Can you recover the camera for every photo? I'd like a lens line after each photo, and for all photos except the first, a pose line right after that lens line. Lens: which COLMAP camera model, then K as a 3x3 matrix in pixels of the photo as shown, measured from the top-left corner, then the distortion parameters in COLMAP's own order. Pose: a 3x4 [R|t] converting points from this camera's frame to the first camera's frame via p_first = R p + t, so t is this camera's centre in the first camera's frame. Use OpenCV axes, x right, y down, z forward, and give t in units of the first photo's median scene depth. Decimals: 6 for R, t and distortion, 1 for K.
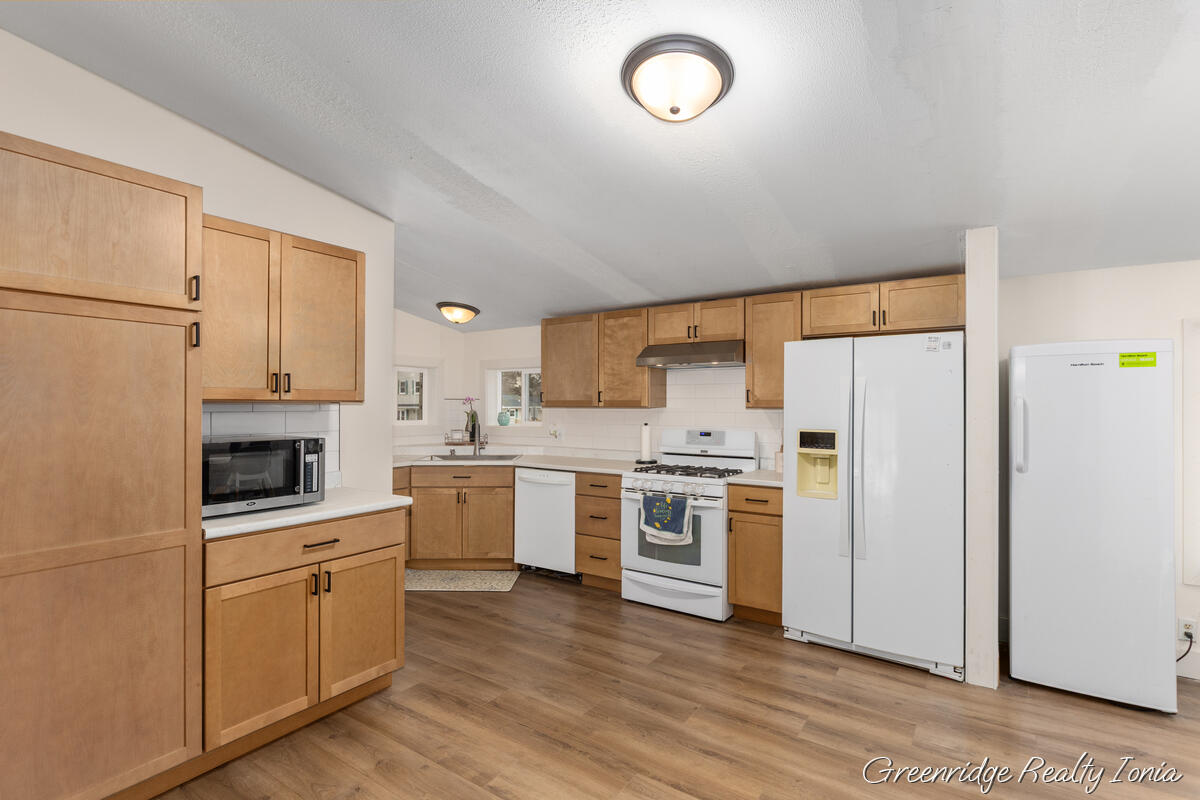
lens RADIAL K [[570.8, 0, 600.8], [0, 570.8, 397.1], [0, 0, 1]] dist [-0.002513, -0.000528]
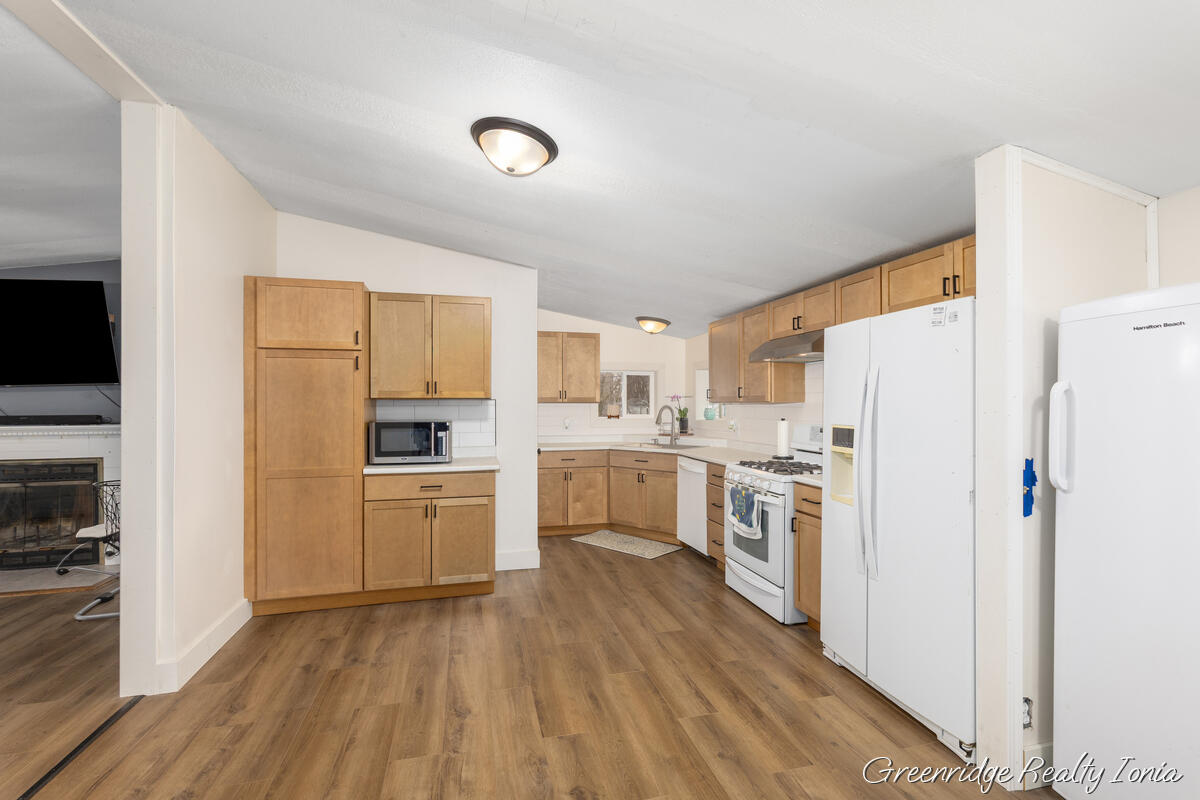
lens RADIAL K [[538.6, 0, 605.8], [0, 538.6, 398.7], [0, 0, 1]] dist [0.000706, -0.000059]
pose [[0.751356, -0.010408, -0.659815, 0.633915], [0.013068, 0.999914, -0.000891, 0.011503], [0.659768, -0.007953, 0.751428, 0.132477]]
